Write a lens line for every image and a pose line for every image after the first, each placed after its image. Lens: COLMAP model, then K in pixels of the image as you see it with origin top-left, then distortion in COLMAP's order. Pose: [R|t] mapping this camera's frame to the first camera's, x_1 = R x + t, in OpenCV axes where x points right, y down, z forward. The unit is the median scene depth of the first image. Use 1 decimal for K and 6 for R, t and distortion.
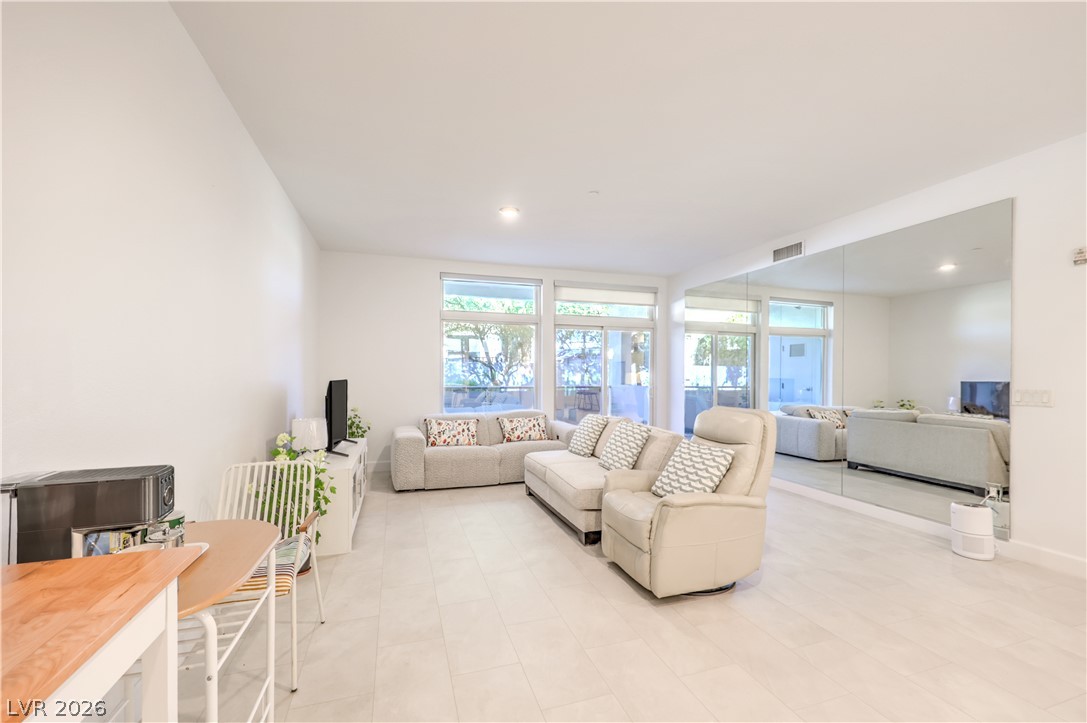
lens RADIAL K [[449.3, 0, 543.2], [0, 449.3, 373.8], [0, 0, 1]] dist [-0.001100, -0.000049]
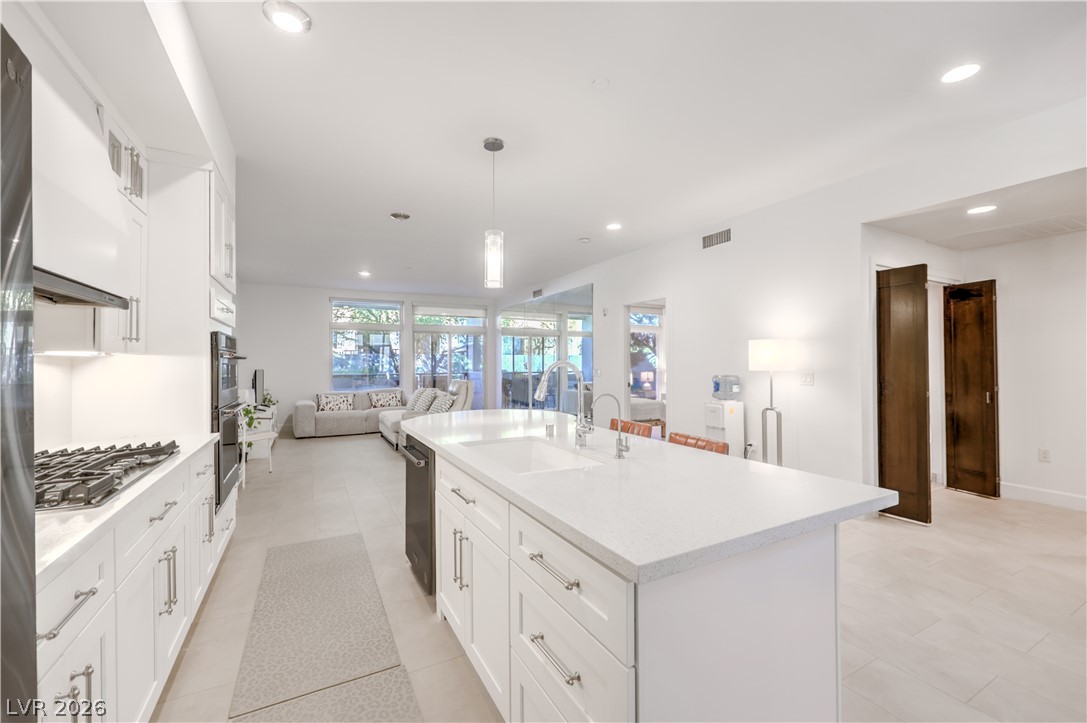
lens RADIAL K [[449.3, 0, 547.1], [0, 449.3, 356.2], [0, 0, 1]] dist [-0.001100, -0.000049]
pose [[0.984489, -0.005047, 0.175372, 0.241633], [0.007278, 0.999901, -0.012082, -0.006028], [-0.175293, 0.013171, 0.984428, -0.651825]]
